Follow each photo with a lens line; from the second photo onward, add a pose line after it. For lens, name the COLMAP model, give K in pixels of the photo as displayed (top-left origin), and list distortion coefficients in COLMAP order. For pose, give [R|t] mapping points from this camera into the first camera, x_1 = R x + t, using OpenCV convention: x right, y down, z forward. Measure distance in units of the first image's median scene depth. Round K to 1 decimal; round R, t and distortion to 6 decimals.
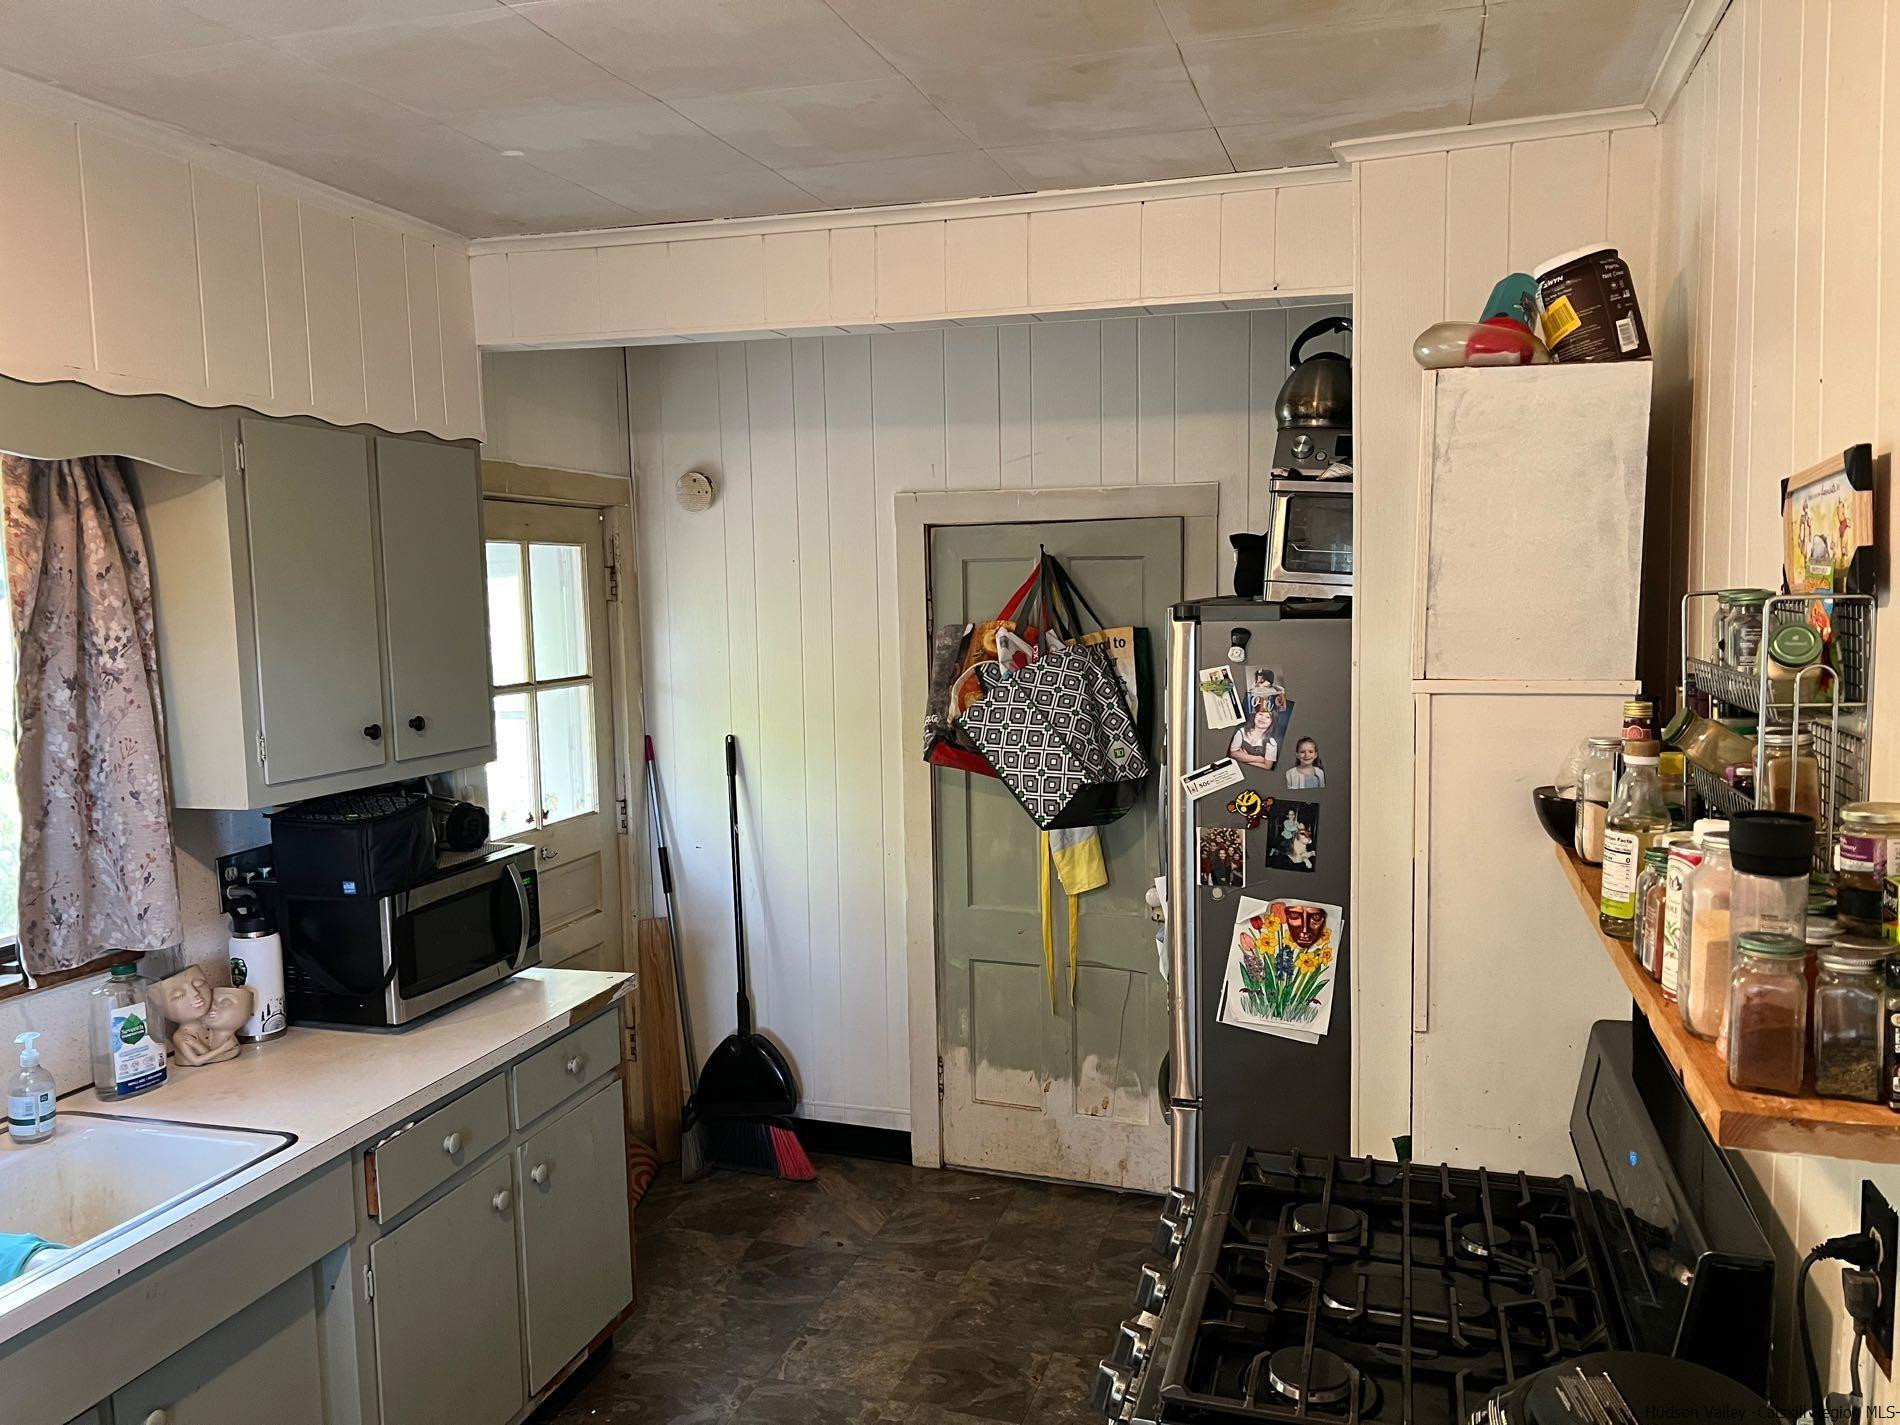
lens RADIAL K [[1411.8, 0, 952.1], [0, 1411.8, 717.4], [0, 0, 1]] dist [0.080551, -0.112149]
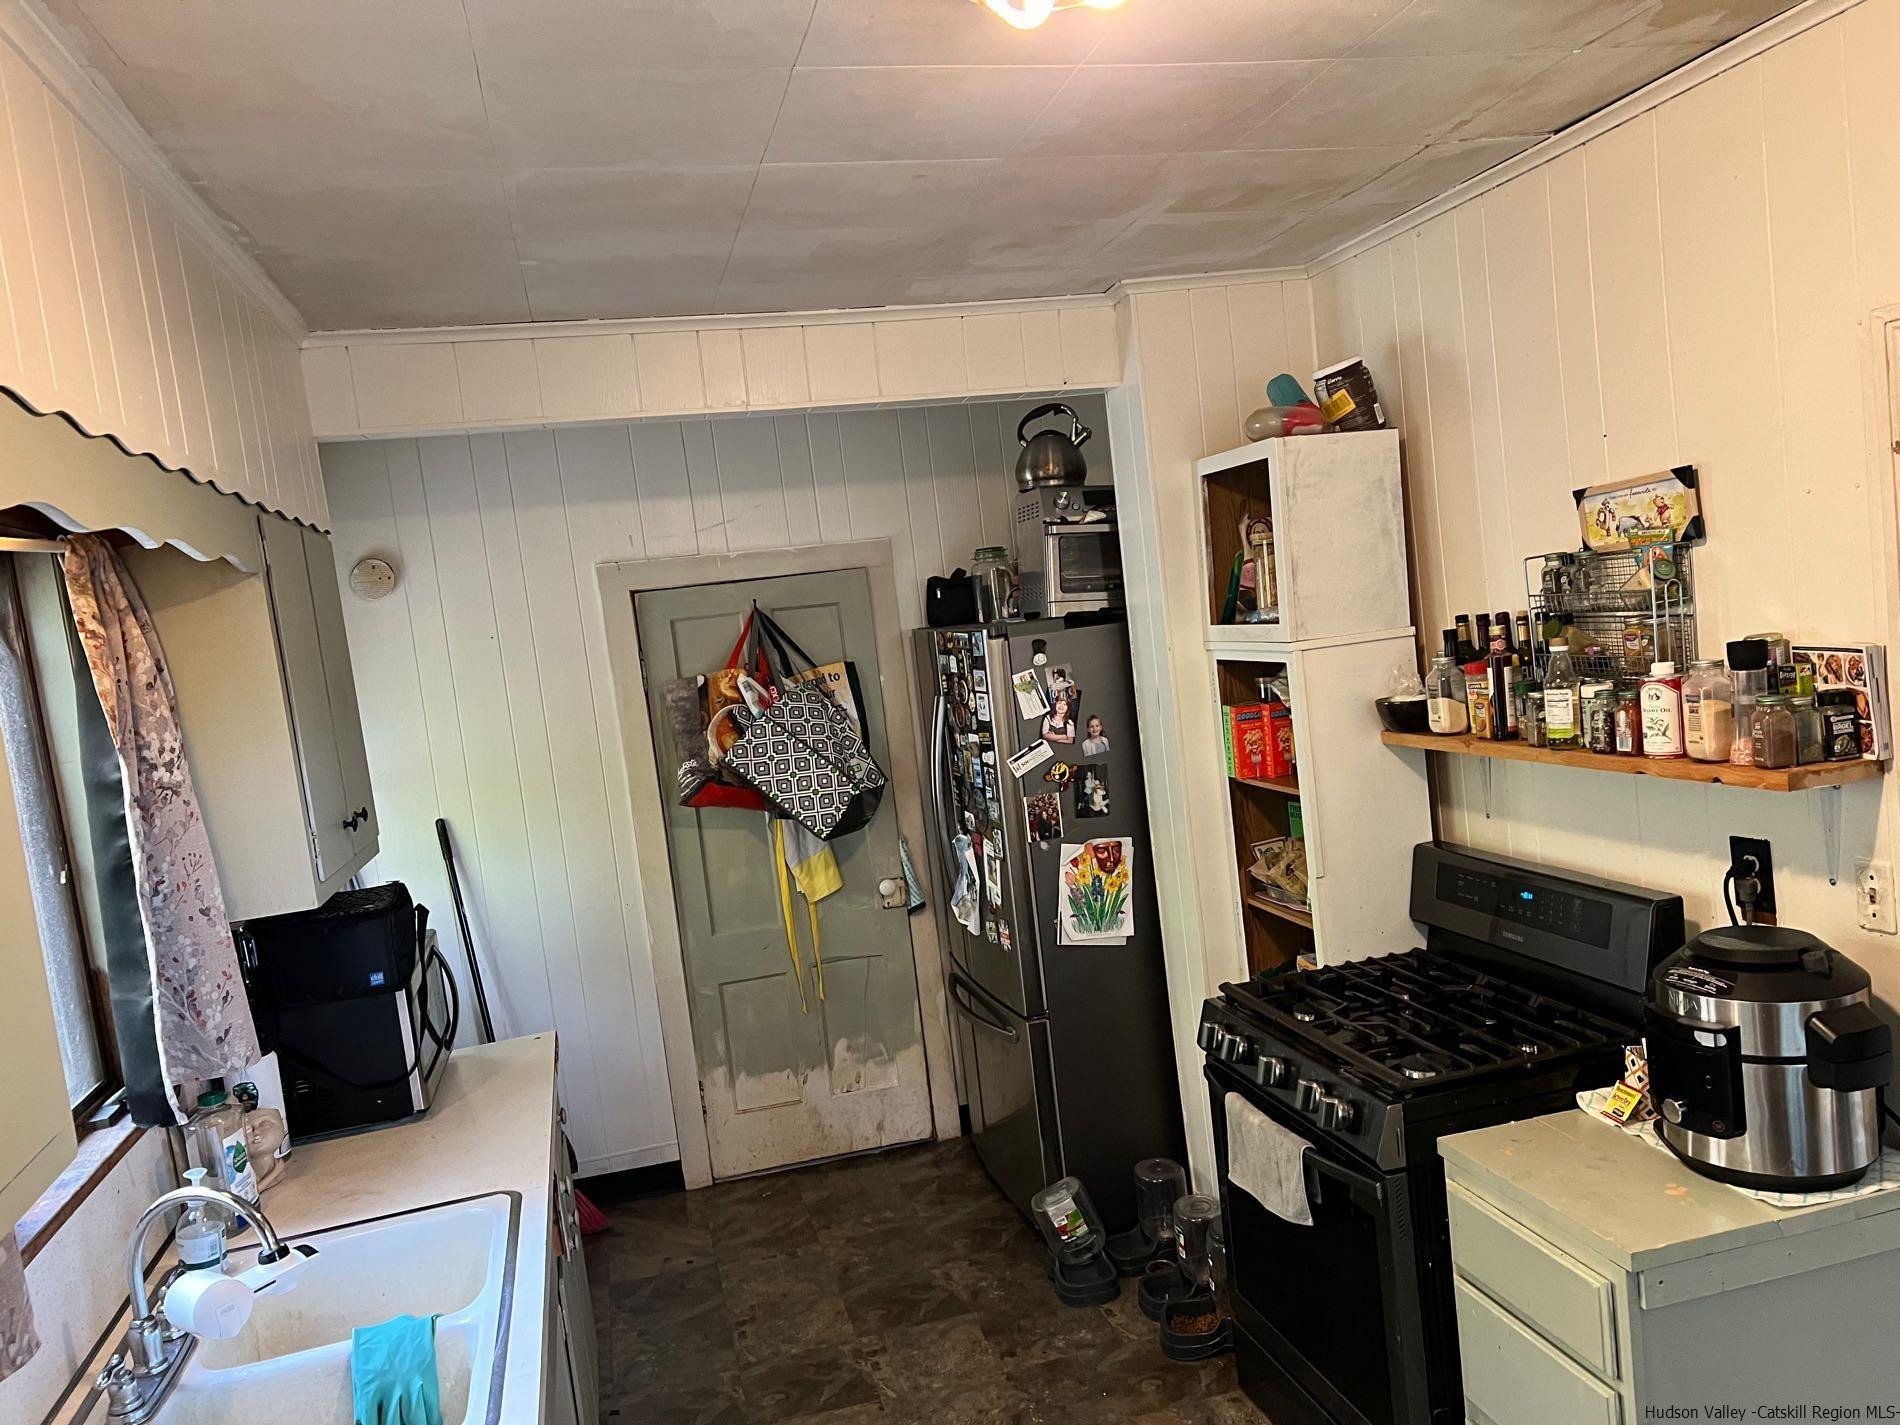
lens RADIAL K [[1408.9, 0, 957.3], [0, 1408.9, 722.2], [0, 0, 1]] dist [0.133256, -0.237107]
pose [[0.846648, -0.125545, 0.517132, -0.534253], [0.150594, 0.988574, -0.006555, 0.009618], [-0.510400, 0.083427, 0.855881, -0.067493]]
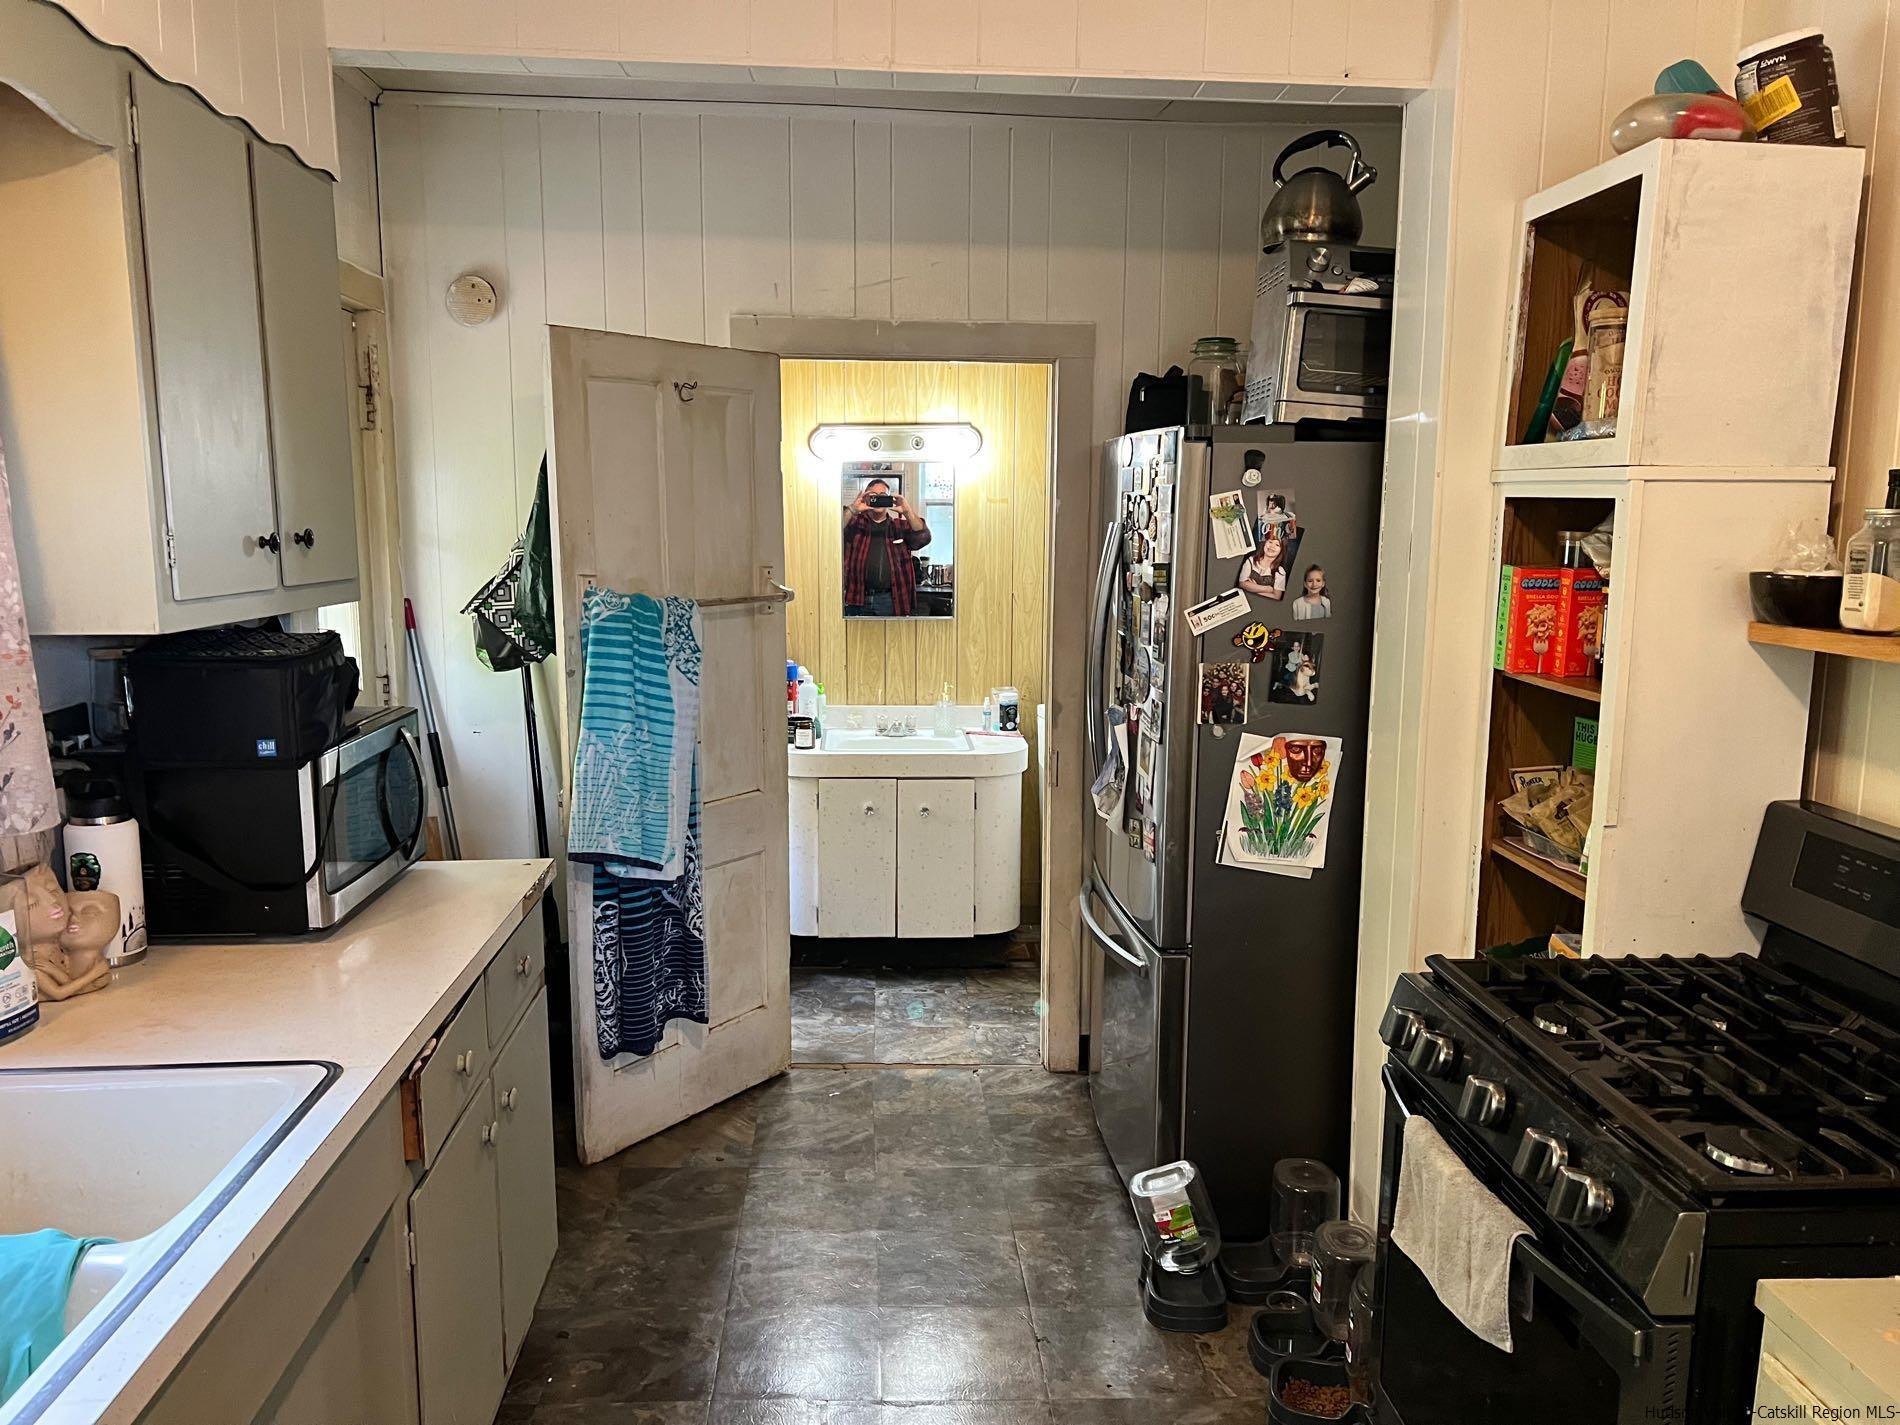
lens RADIAL K [[1421.5, 0, 940.6], [0, 1421.5, 720.9], [0, 0, 1]] dist [0.059799, -0.067600]
pose [[0.936593, -0.028502, 0.349259, -0.329850], [0.010482, 0.998519, 0.053377, 0.064162], [-0.350263, -0.046332, 0.935505, 0.164668]]
